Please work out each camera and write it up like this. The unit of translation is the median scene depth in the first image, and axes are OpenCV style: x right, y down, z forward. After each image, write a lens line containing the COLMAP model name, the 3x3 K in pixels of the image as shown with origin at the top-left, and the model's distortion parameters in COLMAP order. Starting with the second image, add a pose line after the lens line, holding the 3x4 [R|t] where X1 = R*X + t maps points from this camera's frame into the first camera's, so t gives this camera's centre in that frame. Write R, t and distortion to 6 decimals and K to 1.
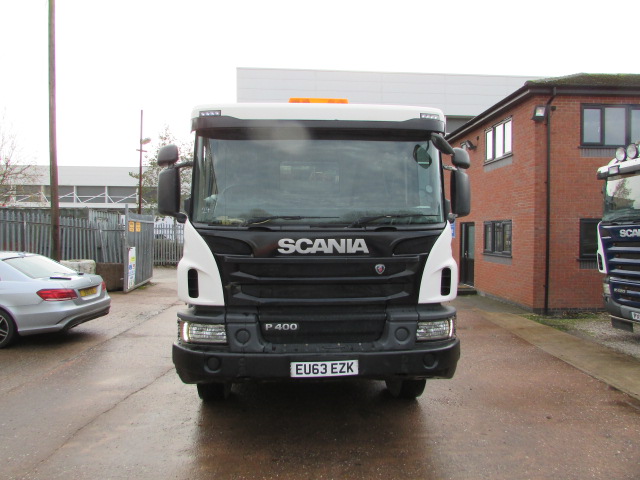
lens RADIAL K [[450.4, 0, 316.6], [0, 450.4, 237.8], [0, 0, 1]] dist [-0.008942, 0.000420]
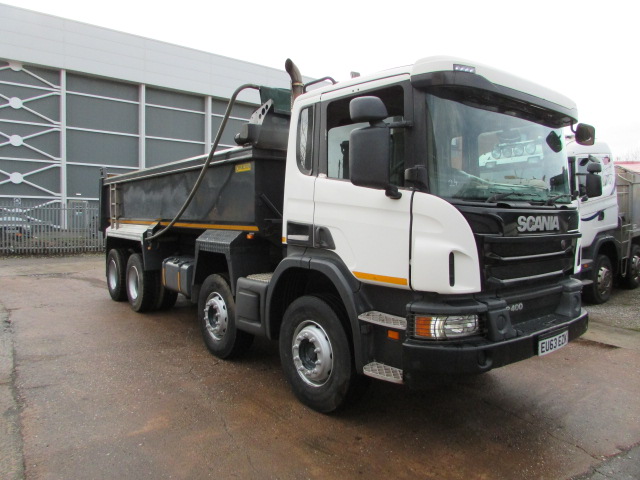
lens RADIAL K [[450.4, 0, 316.6], [0, 450.4, 237.8], [0, 0, 1]] dist [-0.008942, 0.000420]
pose [[0.826608, -0.025005, 0.562223, -0.953744], [0.005306, 0.999314, 0.036644, 0.010628], [-0.562753, -0.027307, 0.826174, 0.444838]]
